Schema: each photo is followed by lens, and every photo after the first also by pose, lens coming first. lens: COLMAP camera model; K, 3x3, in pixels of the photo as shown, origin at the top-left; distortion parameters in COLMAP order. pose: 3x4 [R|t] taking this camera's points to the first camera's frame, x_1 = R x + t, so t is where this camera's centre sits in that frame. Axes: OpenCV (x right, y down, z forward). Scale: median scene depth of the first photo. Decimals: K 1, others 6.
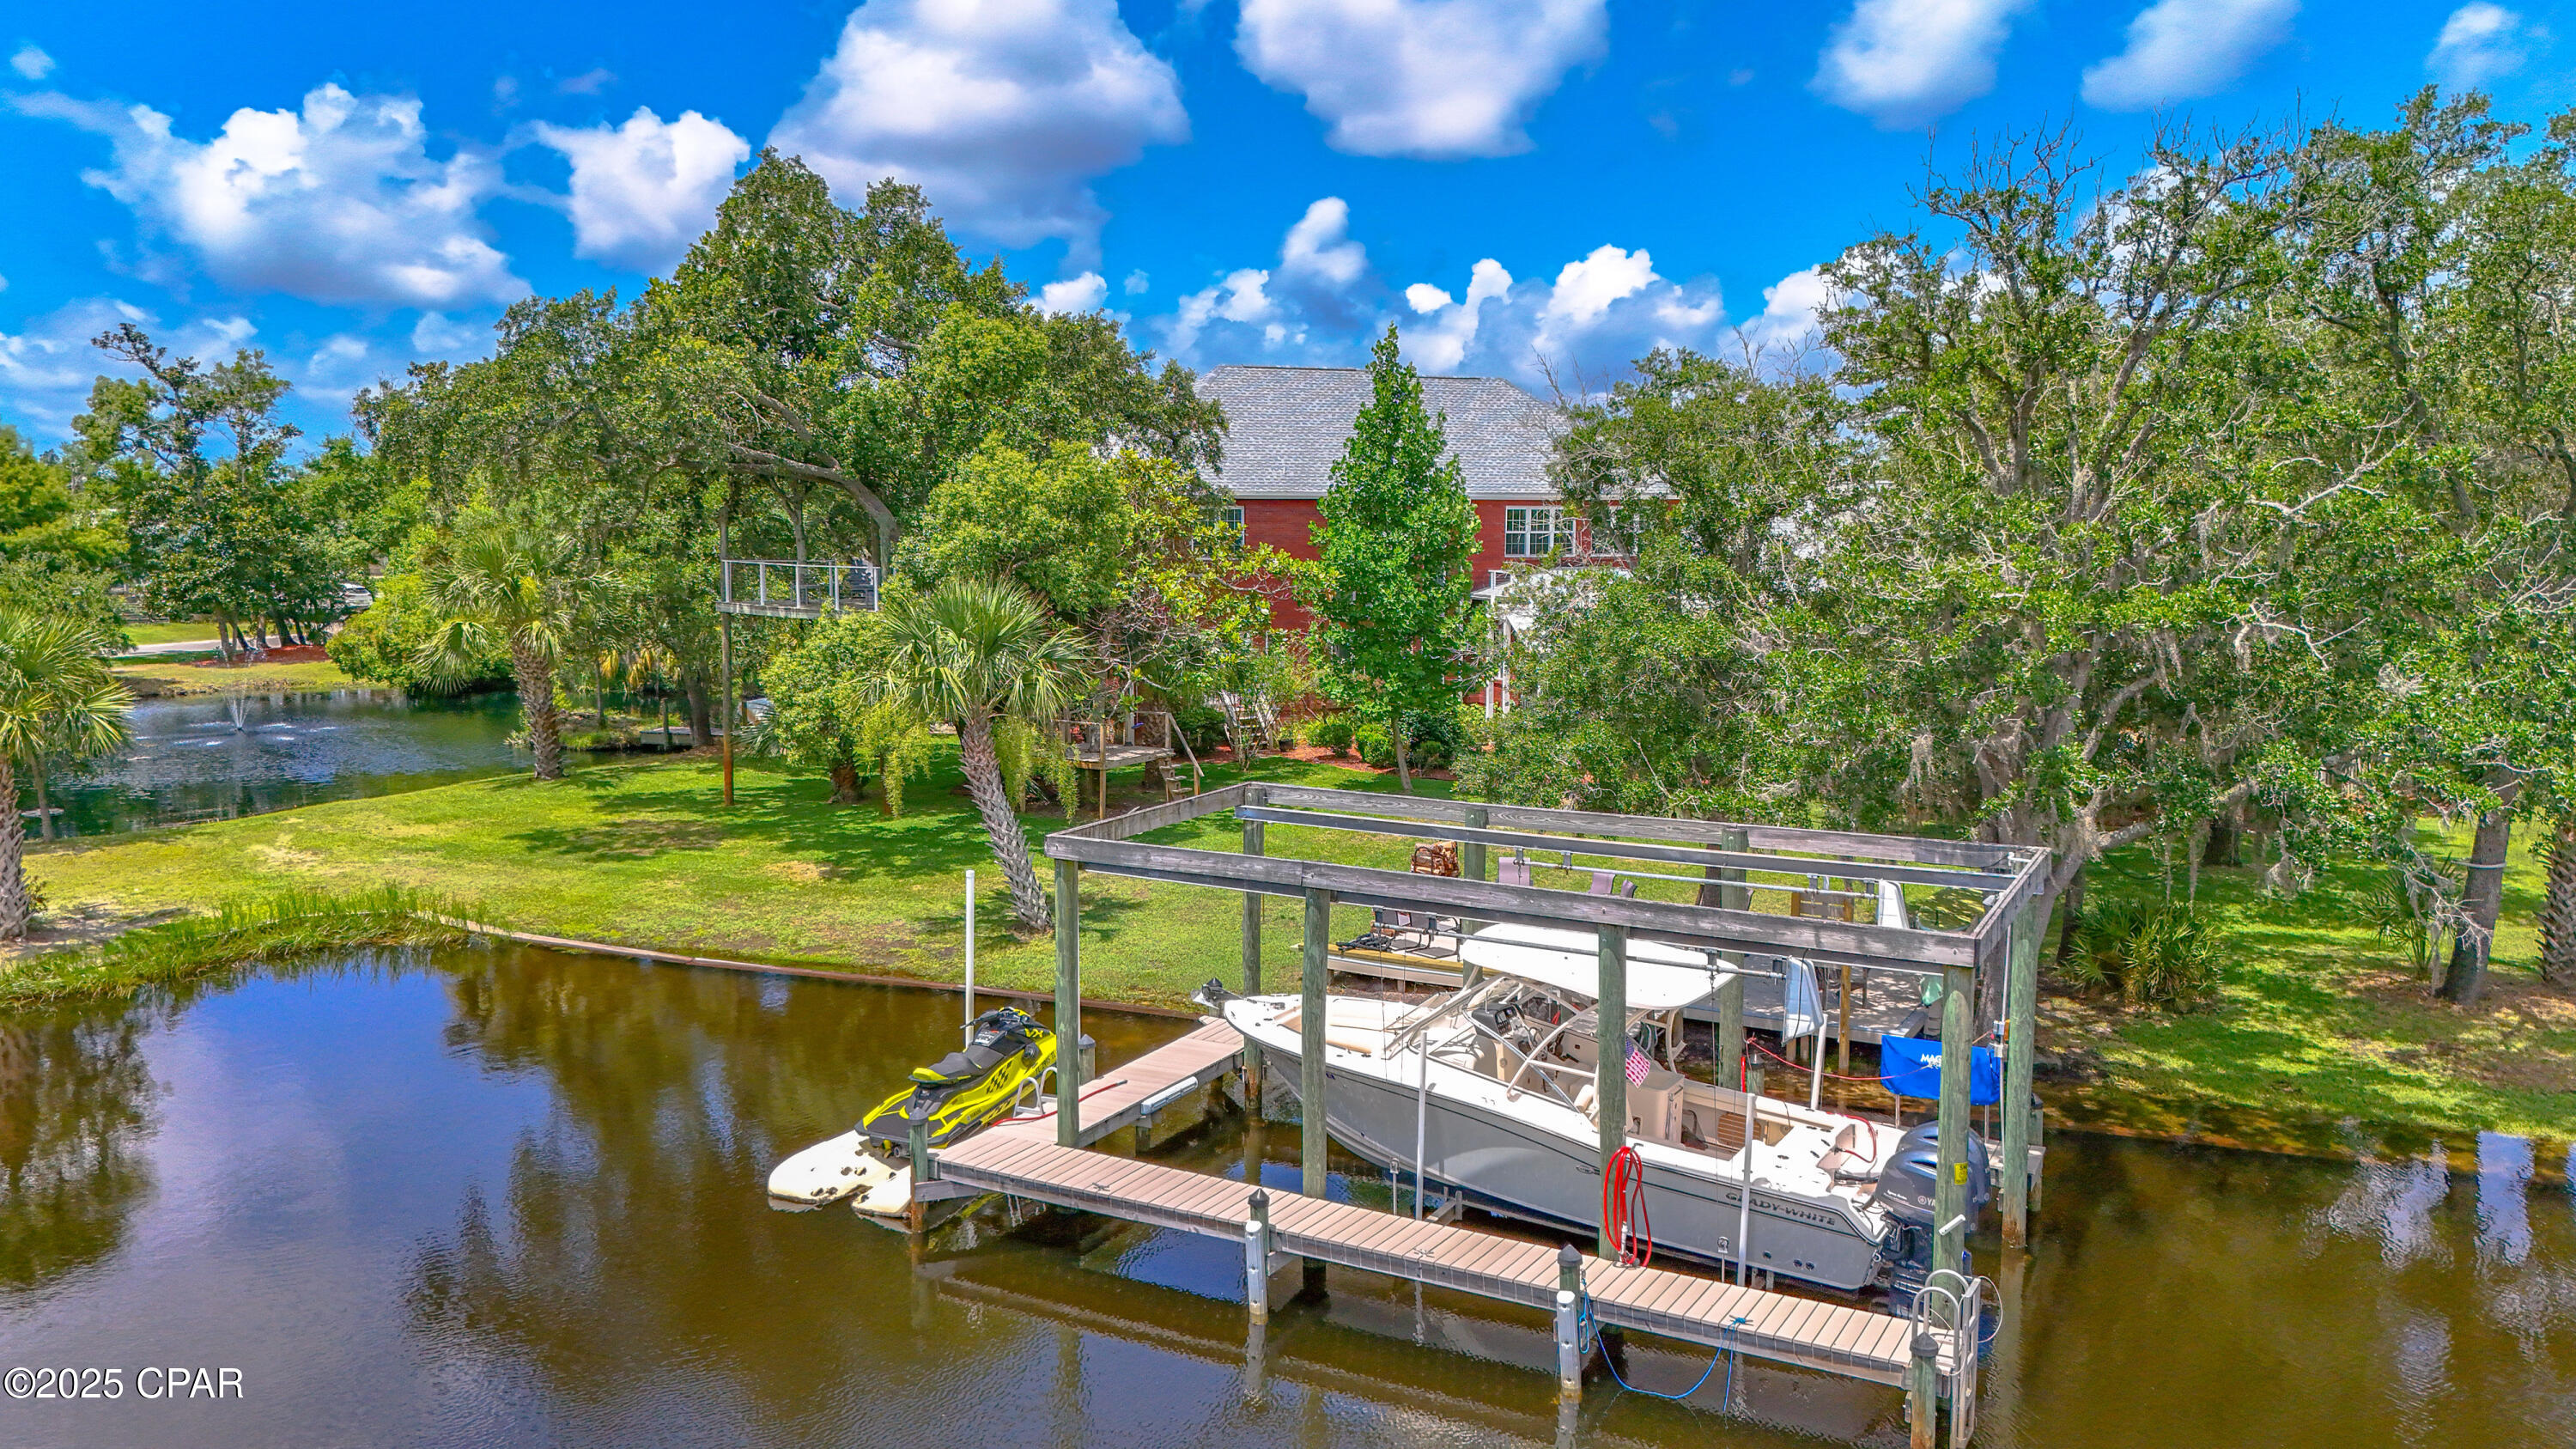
lens RADIAL K [[1907.4, 0, 1300.0], [0, 1907.4, 722.4], [0, 0, 1]] dist [0.072795, -0.063848]
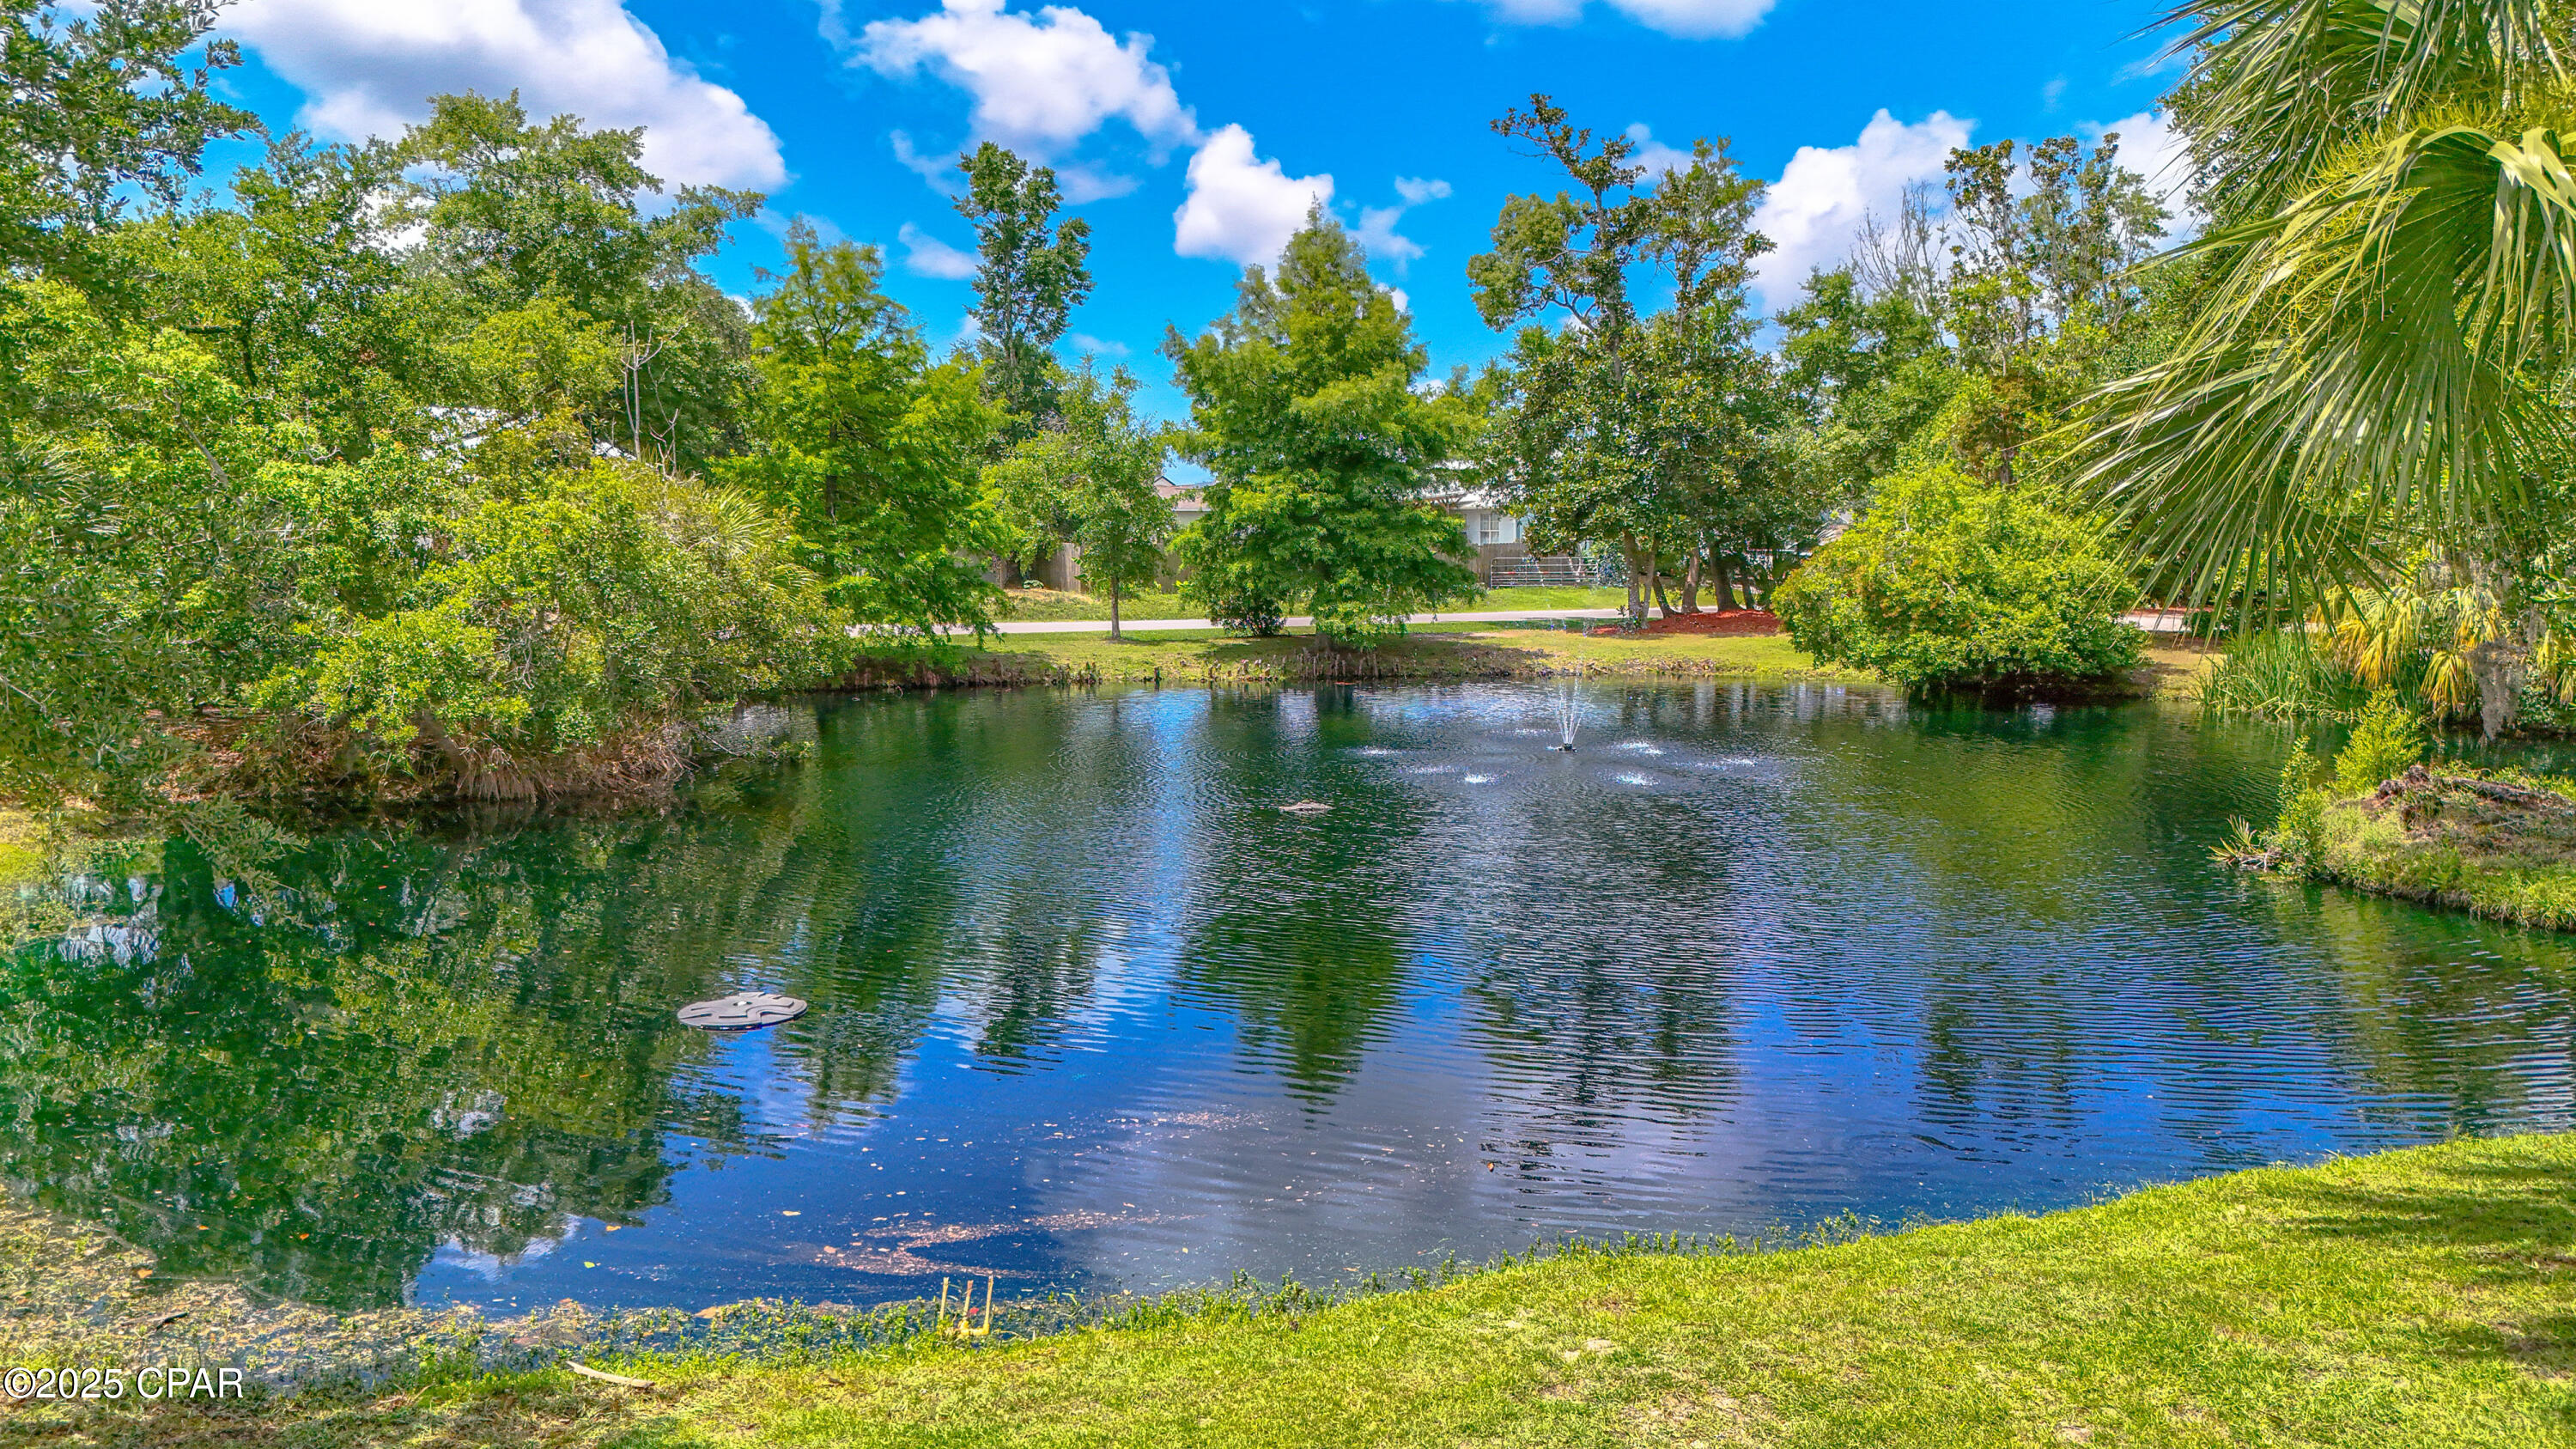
lens RADIAL K [[1907.4, 0, 1306.7], [0, 1907.4, 727.2], [0, 0, 1]] dist [0.072795, -0.063848]
pose [[0.746193, 0.062987, -0.662743, -0.228555], [-0.071099, 0.997360, 0.014738, -0.002821], [0.661922, 0.036122, 0.748702, 0.480871]]
